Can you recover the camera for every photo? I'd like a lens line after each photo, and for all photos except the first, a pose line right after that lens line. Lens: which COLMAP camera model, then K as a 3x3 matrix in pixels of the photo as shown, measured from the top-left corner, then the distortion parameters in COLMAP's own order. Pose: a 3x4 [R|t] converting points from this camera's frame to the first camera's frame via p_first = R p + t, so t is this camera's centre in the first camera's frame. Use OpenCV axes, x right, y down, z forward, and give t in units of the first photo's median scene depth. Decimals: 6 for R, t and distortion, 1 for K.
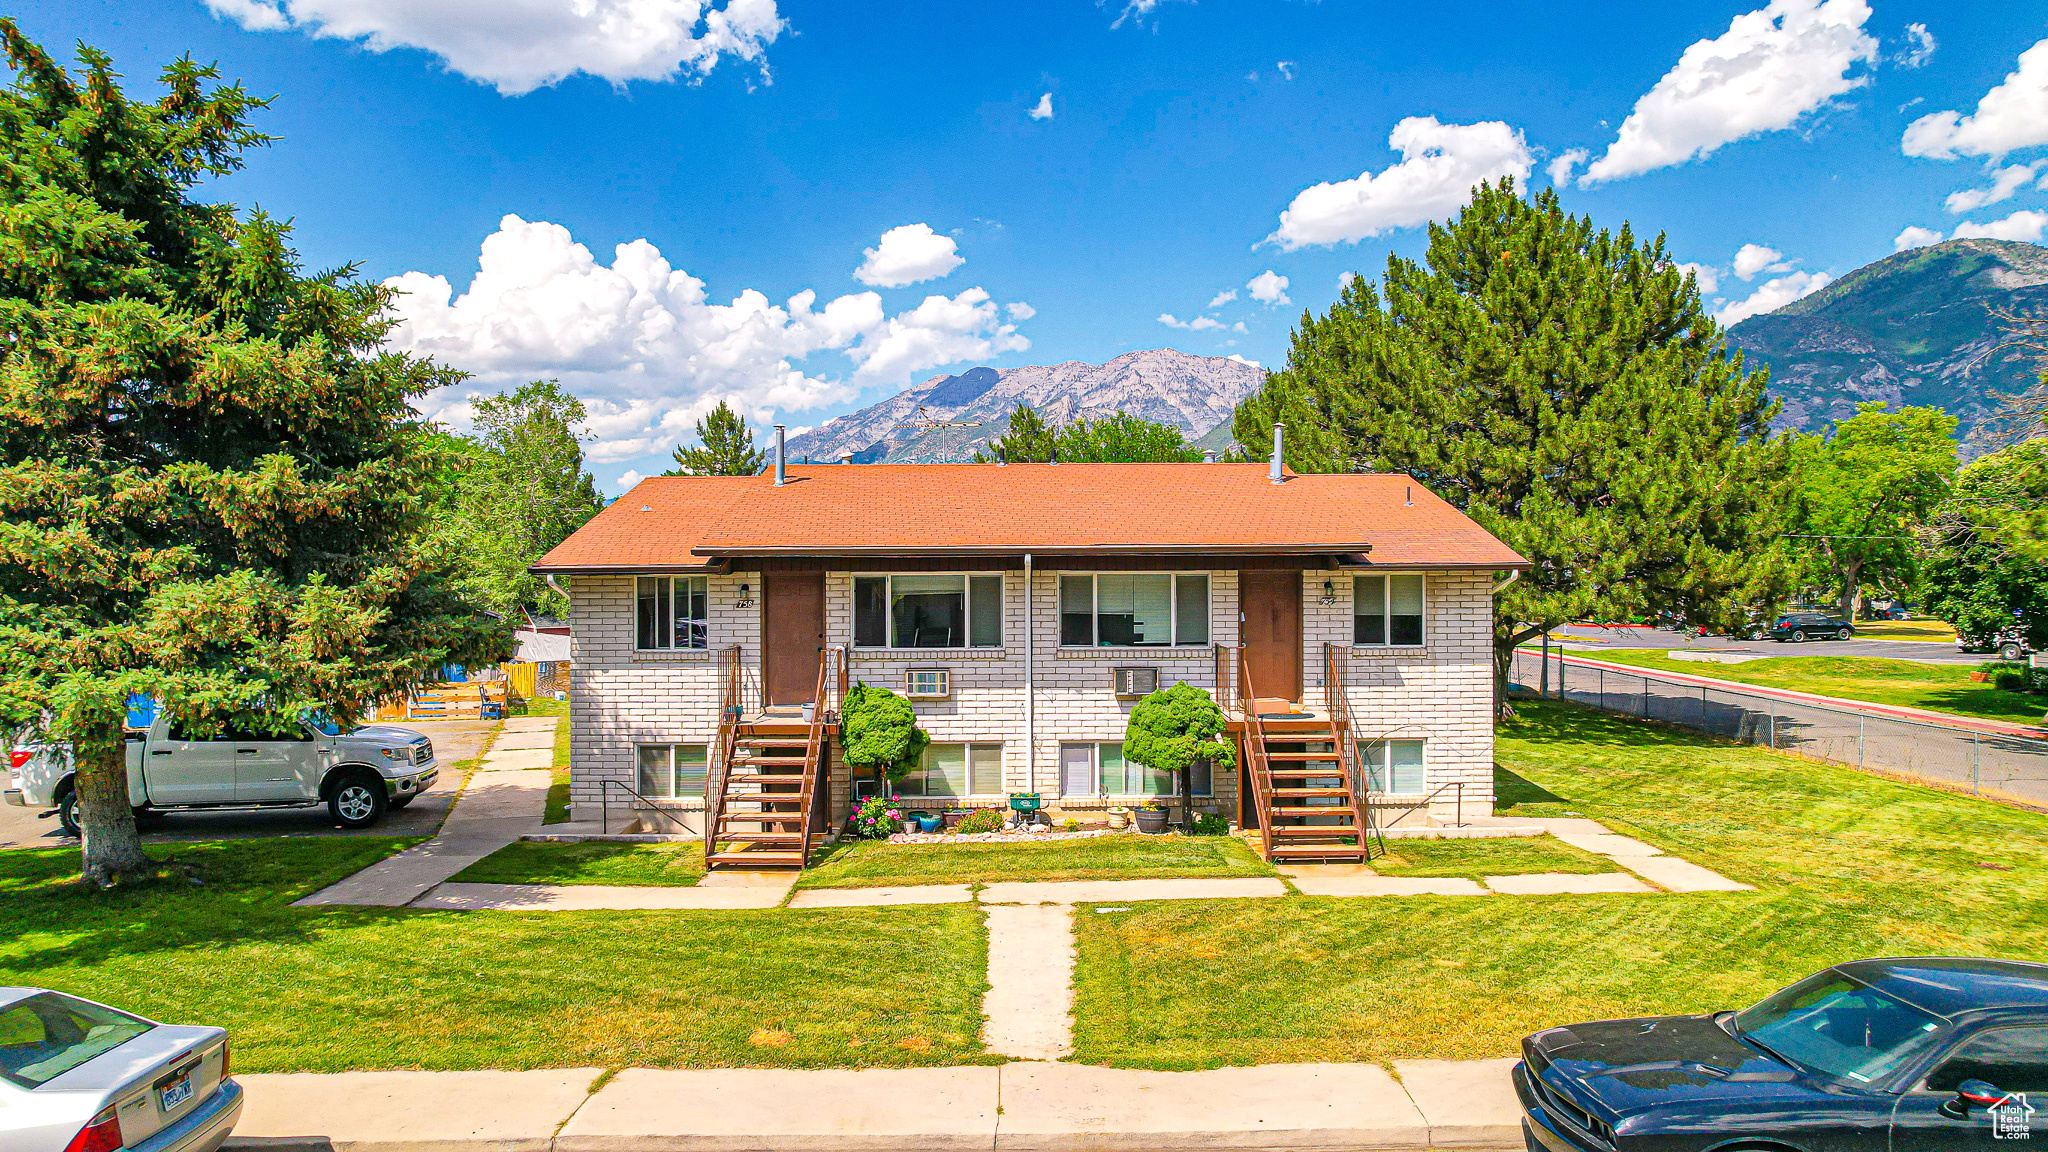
lens RADIAL K [[1311.8, 0, 1028.2], [0, 1311.8, 580.2], [0, 0, 1]] dist [-0.078529, 0.068526]
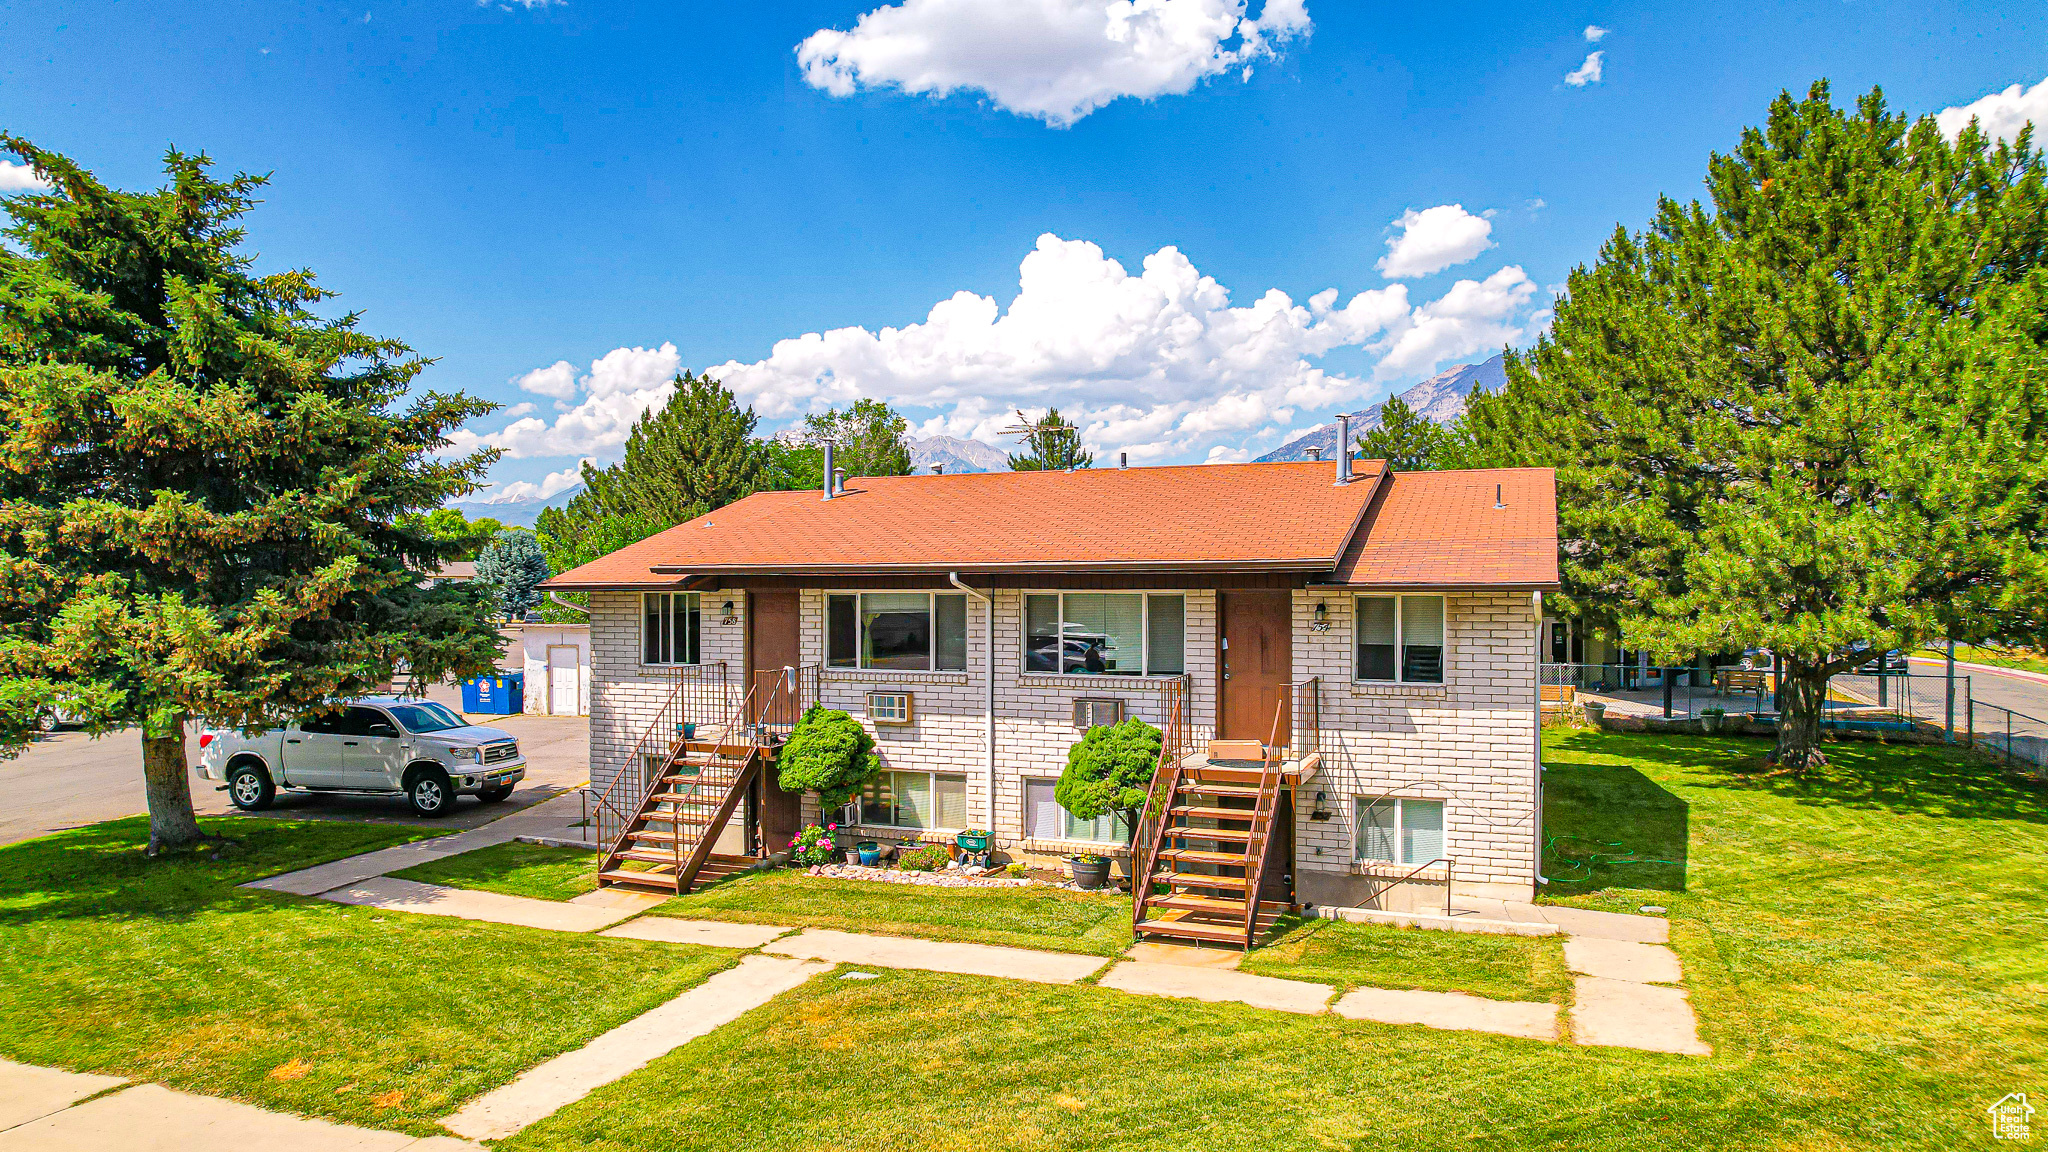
lens RADIAL K [[1311.8, 0, 1028.2], [0, 1311.8, 580.2], [0, 0, 1]] dist [-0.078529, 0.068526]
pose [[0.925673, 0.001856, -0.378320, 0.372321], [-0.001621, 0.999998, 0.000939, -0.014281], [0.378321, -0.000256, 0.925674, 0.159842]]
